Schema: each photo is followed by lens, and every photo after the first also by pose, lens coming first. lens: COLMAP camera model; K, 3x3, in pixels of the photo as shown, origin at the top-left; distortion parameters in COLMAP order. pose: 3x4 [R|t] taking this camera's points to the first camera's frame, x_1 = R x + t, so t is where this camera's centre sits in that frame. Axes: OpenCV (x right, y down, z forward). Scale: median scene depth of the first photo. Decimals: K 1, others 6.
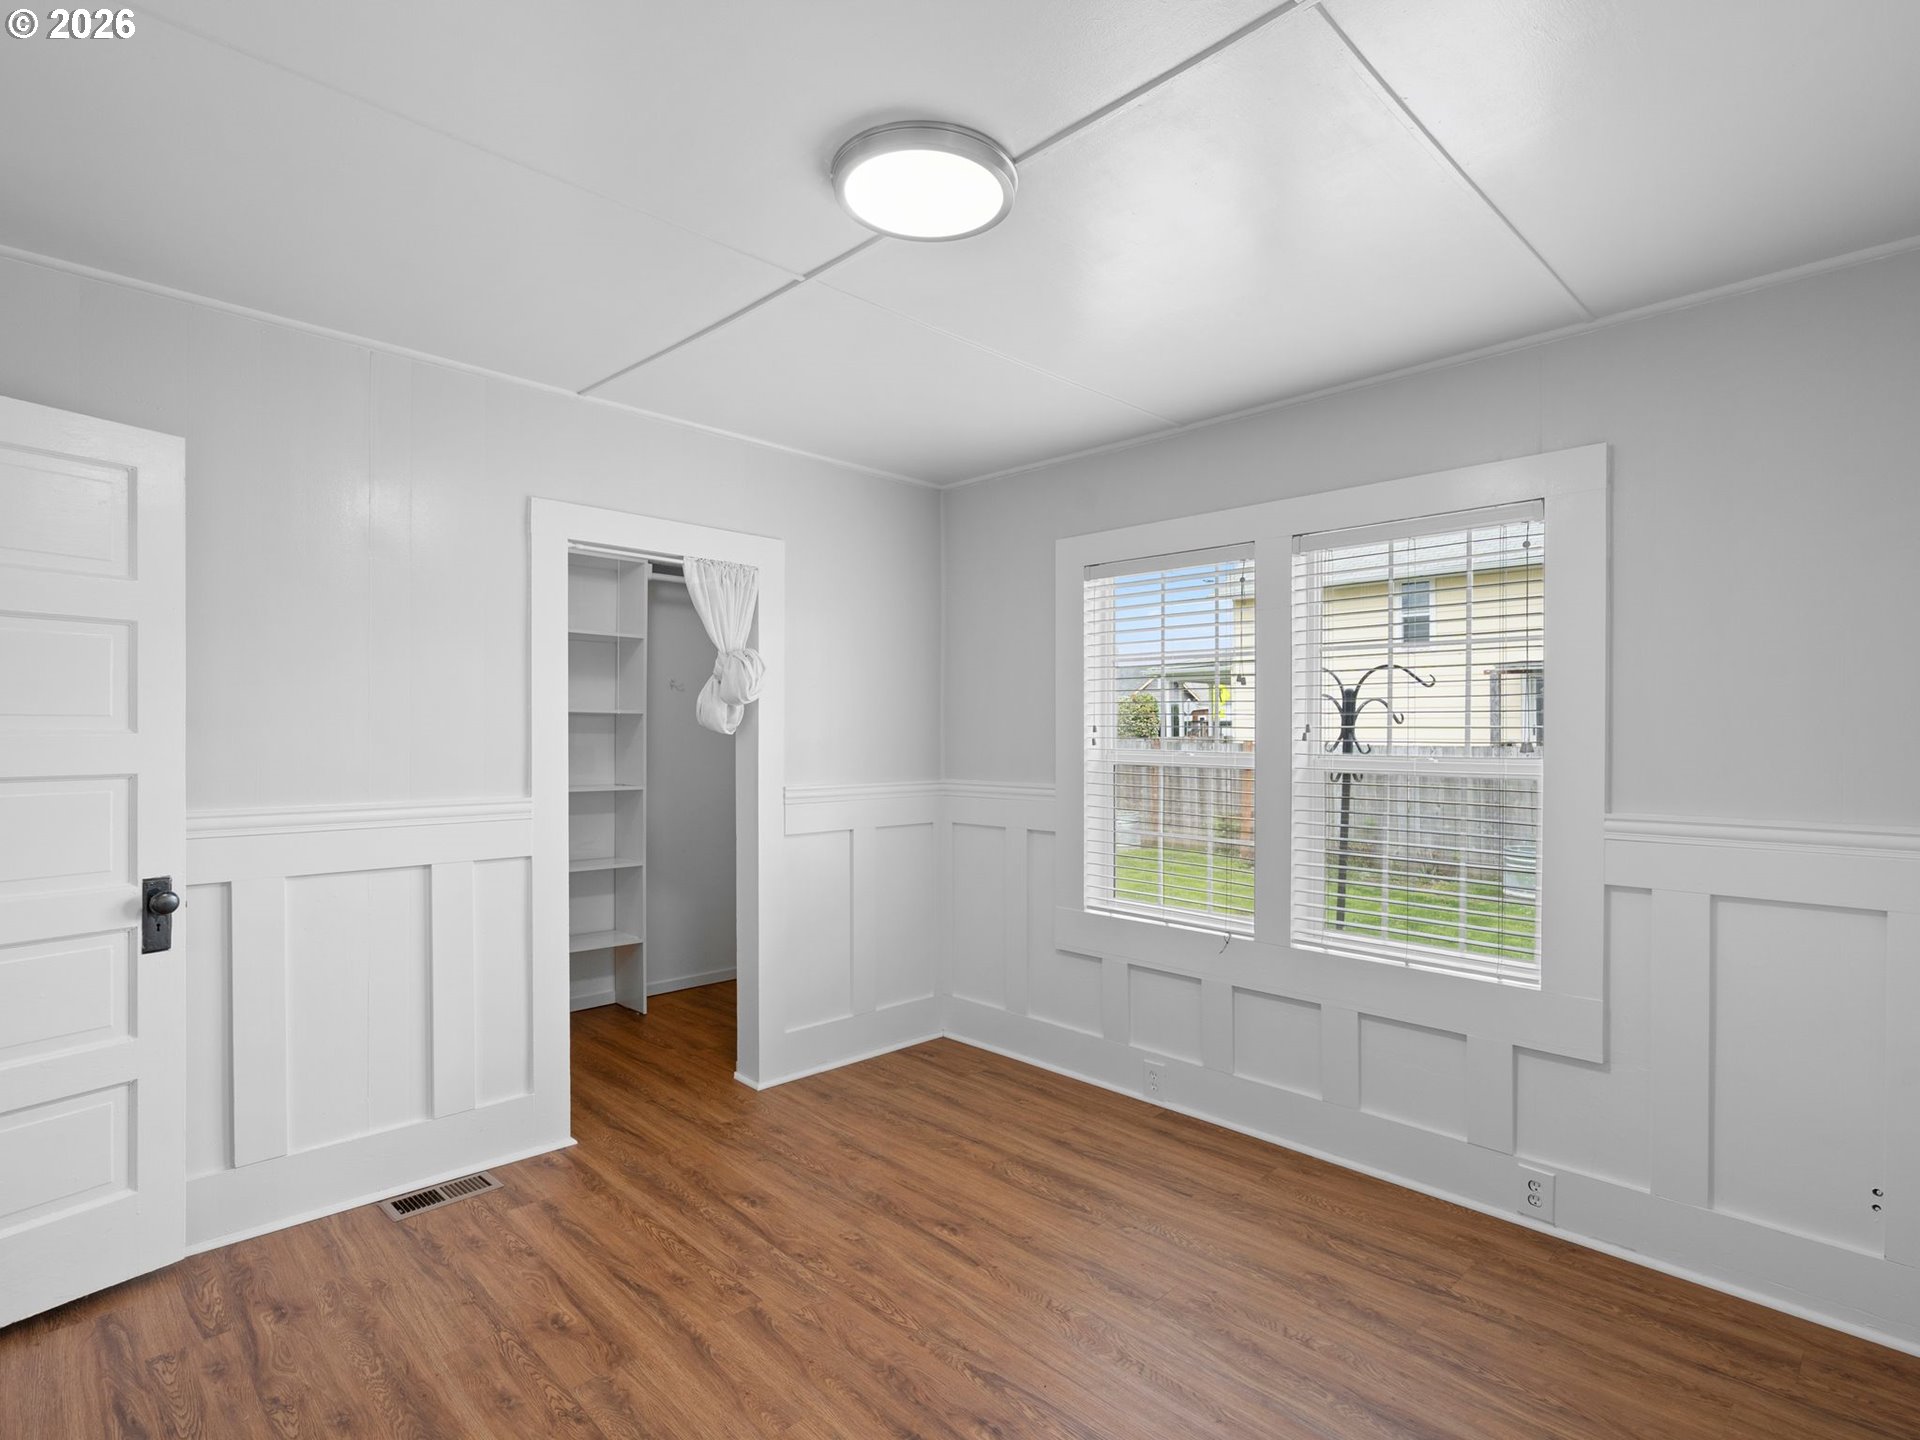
lens RADIAL K [[984.3, 0, 997.7], [0, 984.3, 725.0], [0, 0, 1]] dist [-0.006879, 0.002258]
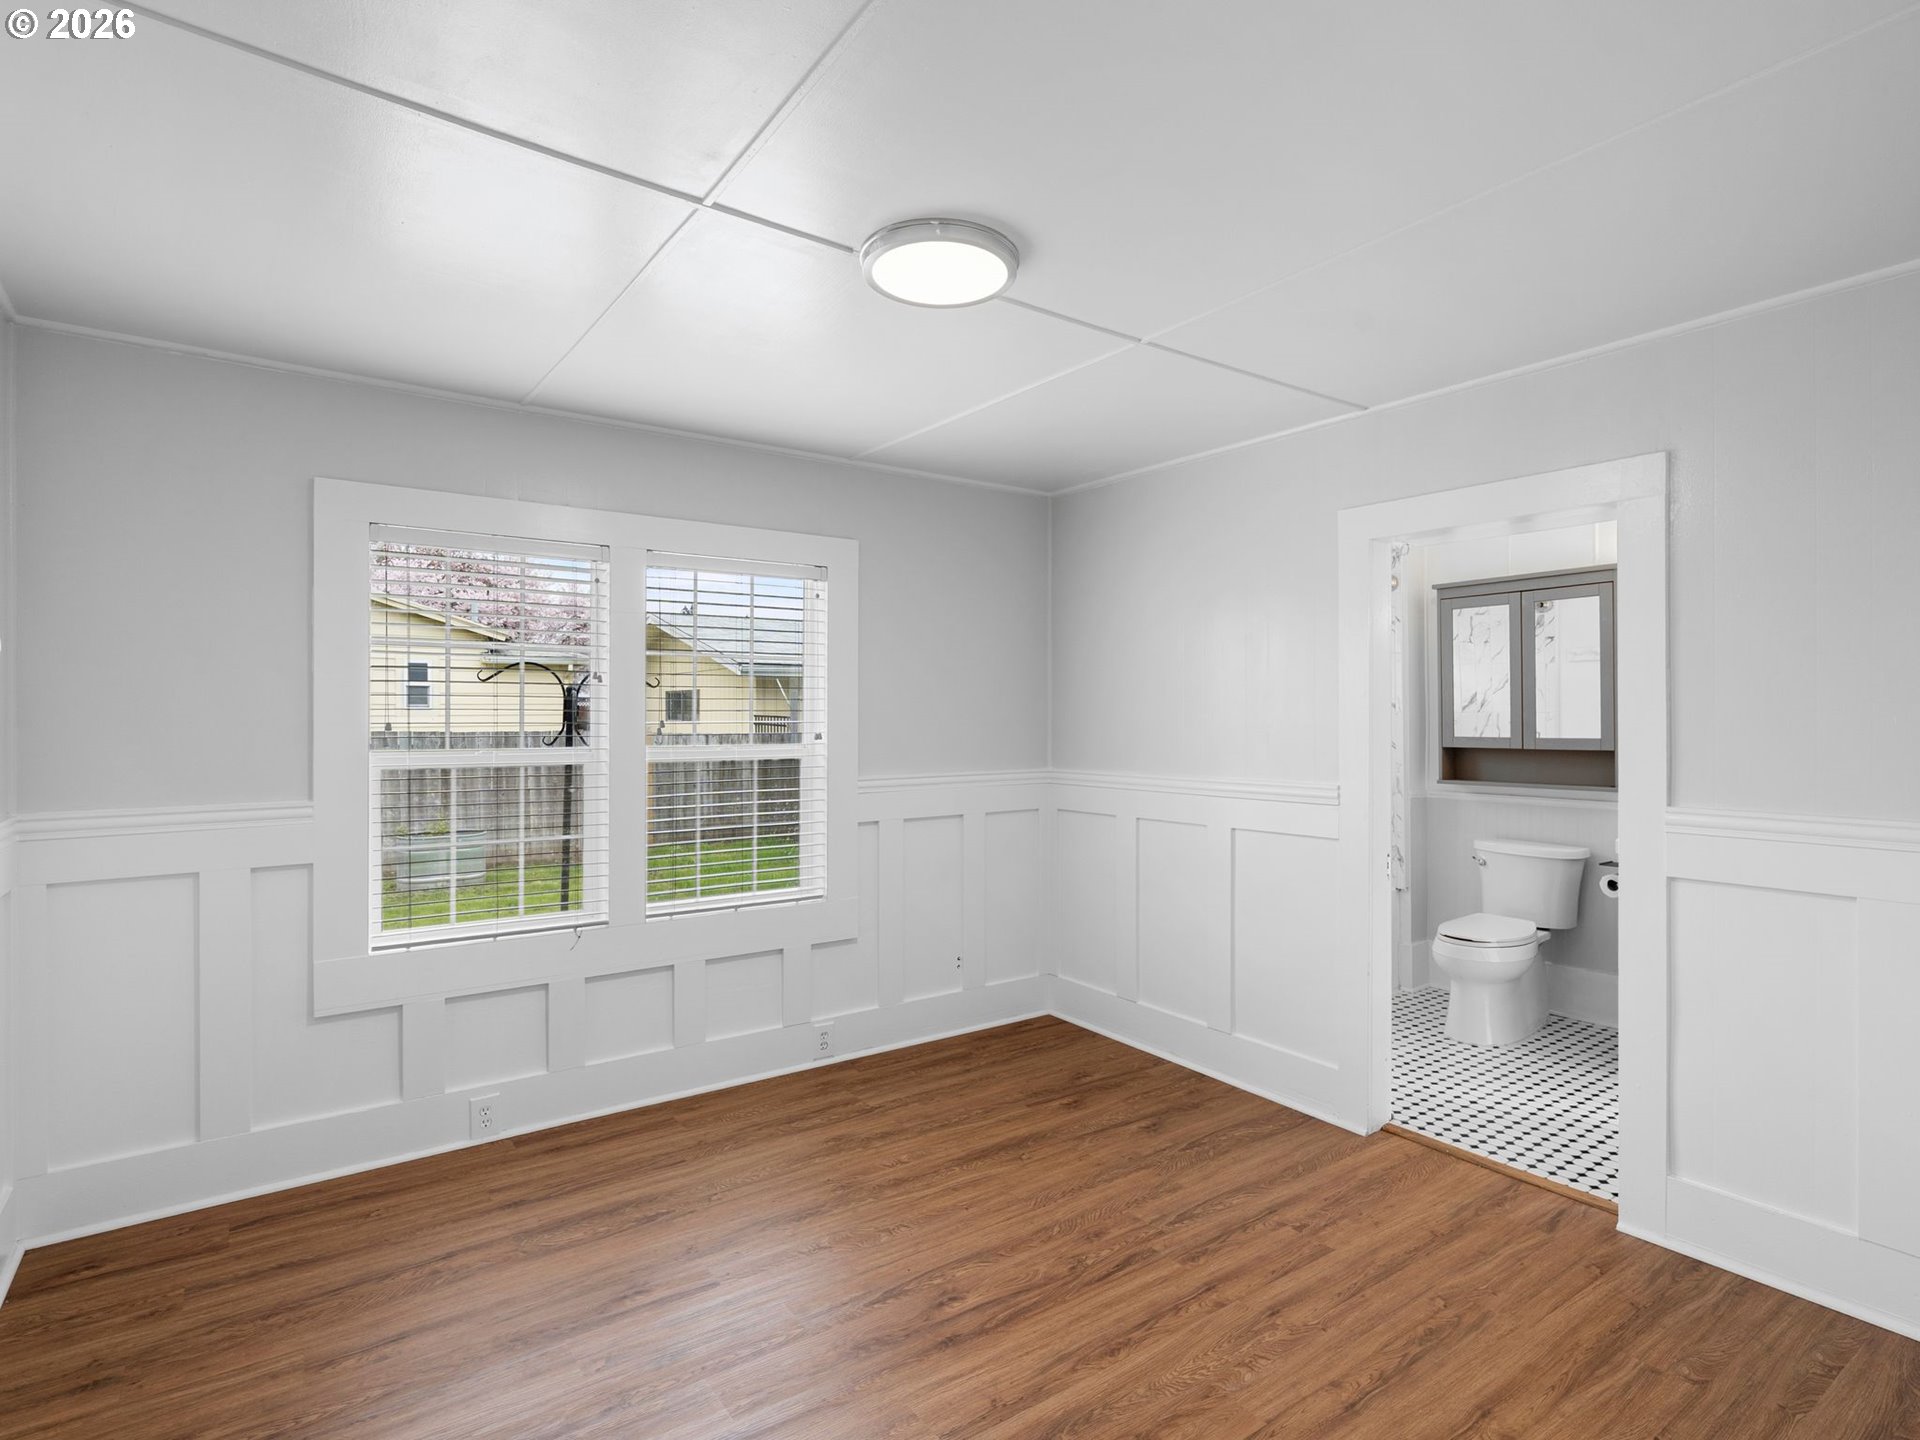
lens RADIAL K [[984.3, 0, 959.7], [0, 984.3, 712.5], [0, 0, 1]] dist [-0.006879, 0.002258]
pose [[0.168475, -0.000792, 0.985706, -0.775386], [-0.000844, 0.999999, 0.000948, -0.011665], [-0.985706, -0.000992, 0.168474, 0.499000]]
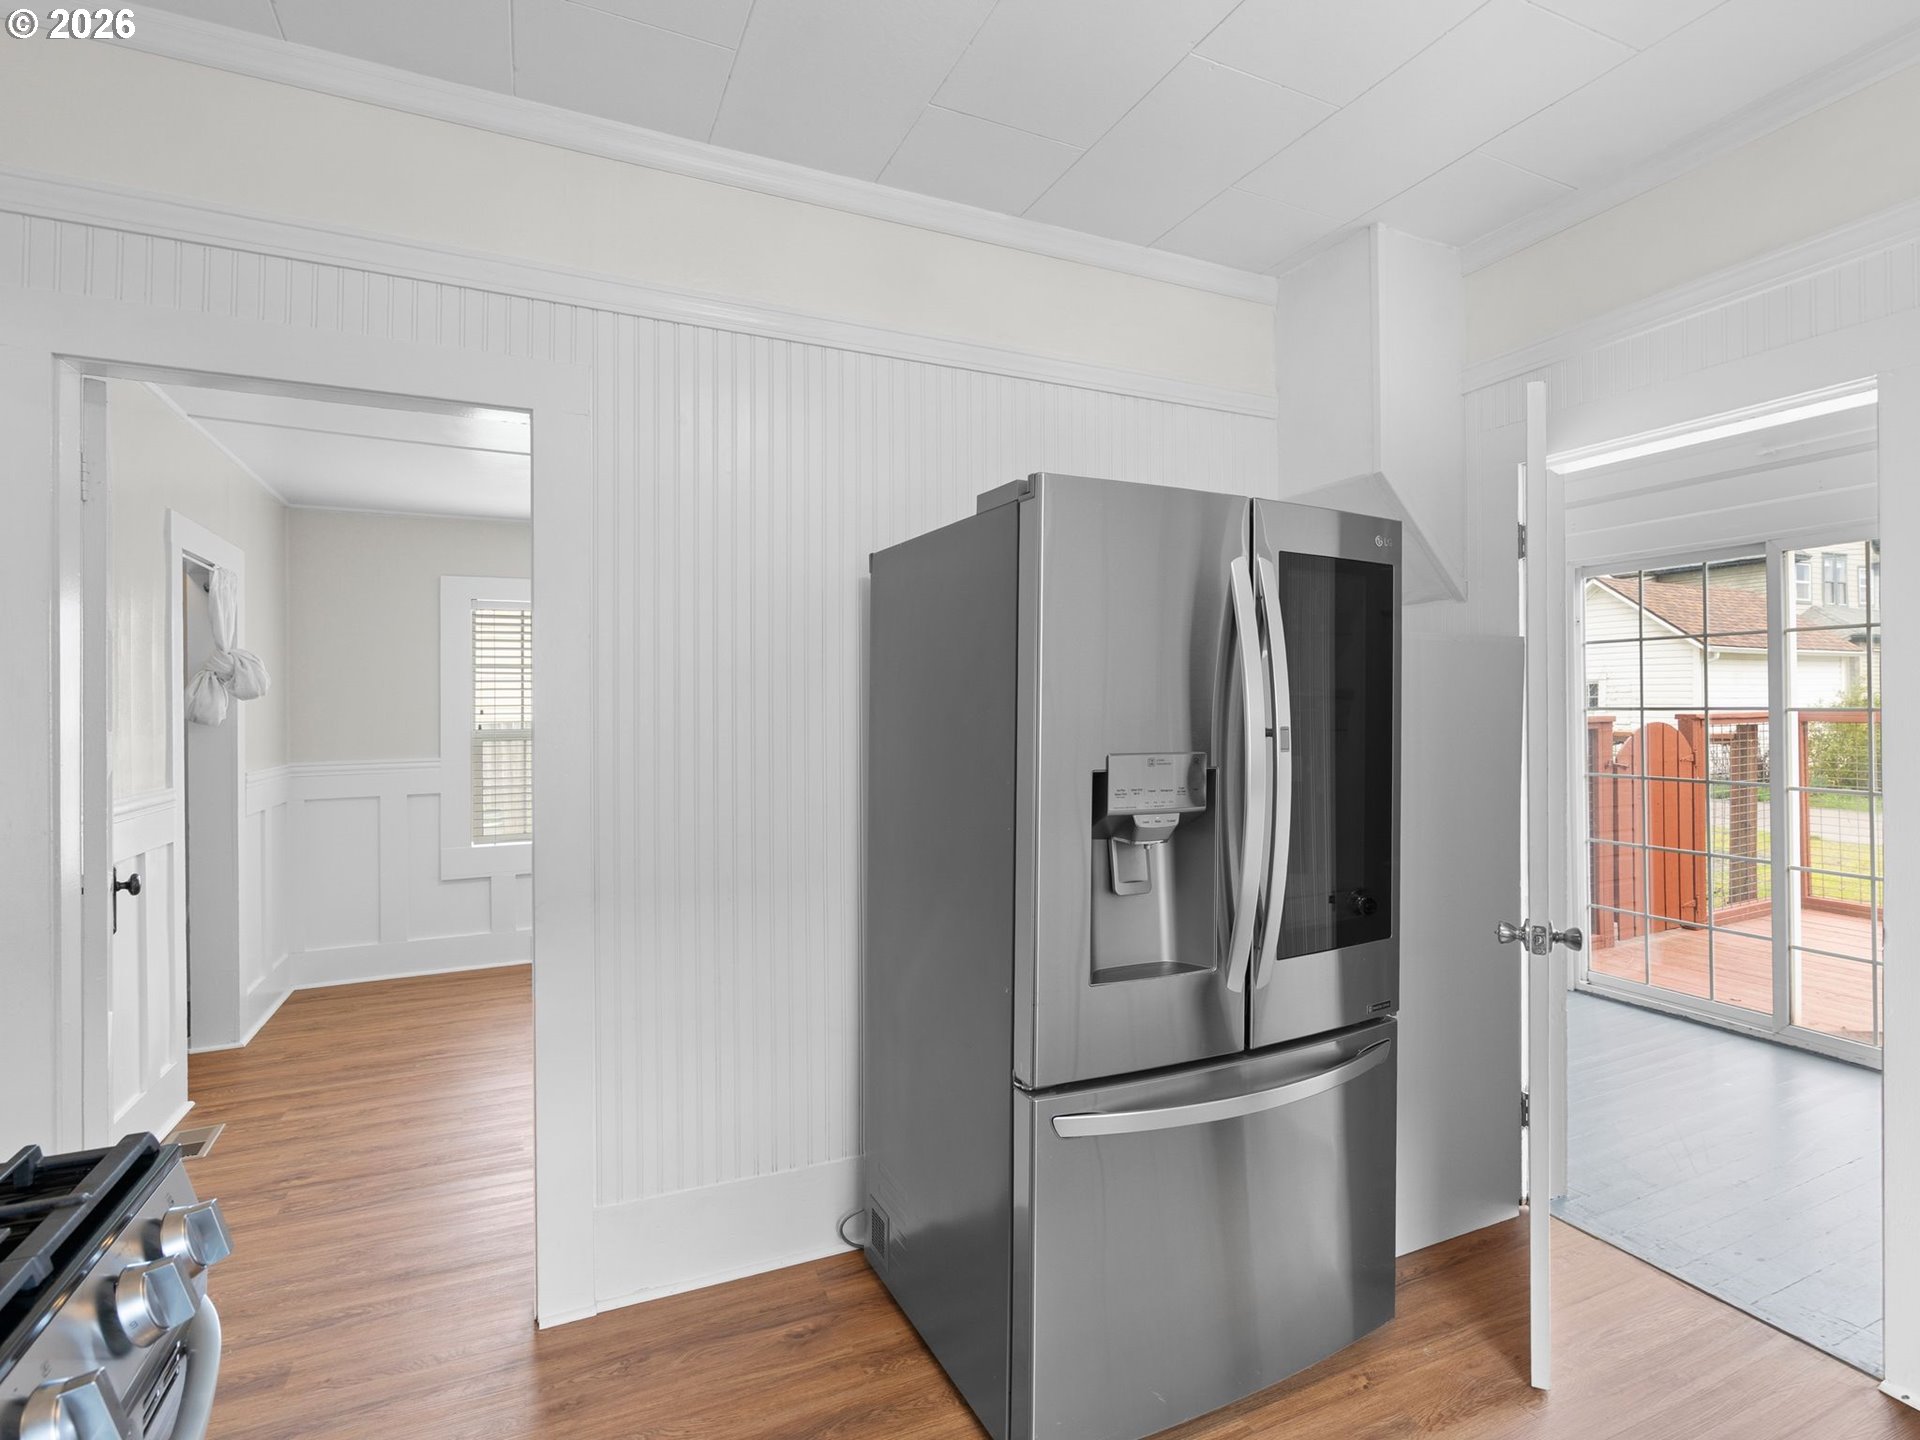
lens RADIAL K [[984.3, 0, 971.1], [0, 984.3, 717.5], [0, 0, 1]] dist [-0.006879, 0.002258]
pose [[0.364810, -0.003547, 0.931075, -1.197026], [0.001942, 0.999993, 0.003049, 0.000916], [-0.931080, 0.000696, 0.364815, -0.209076]]
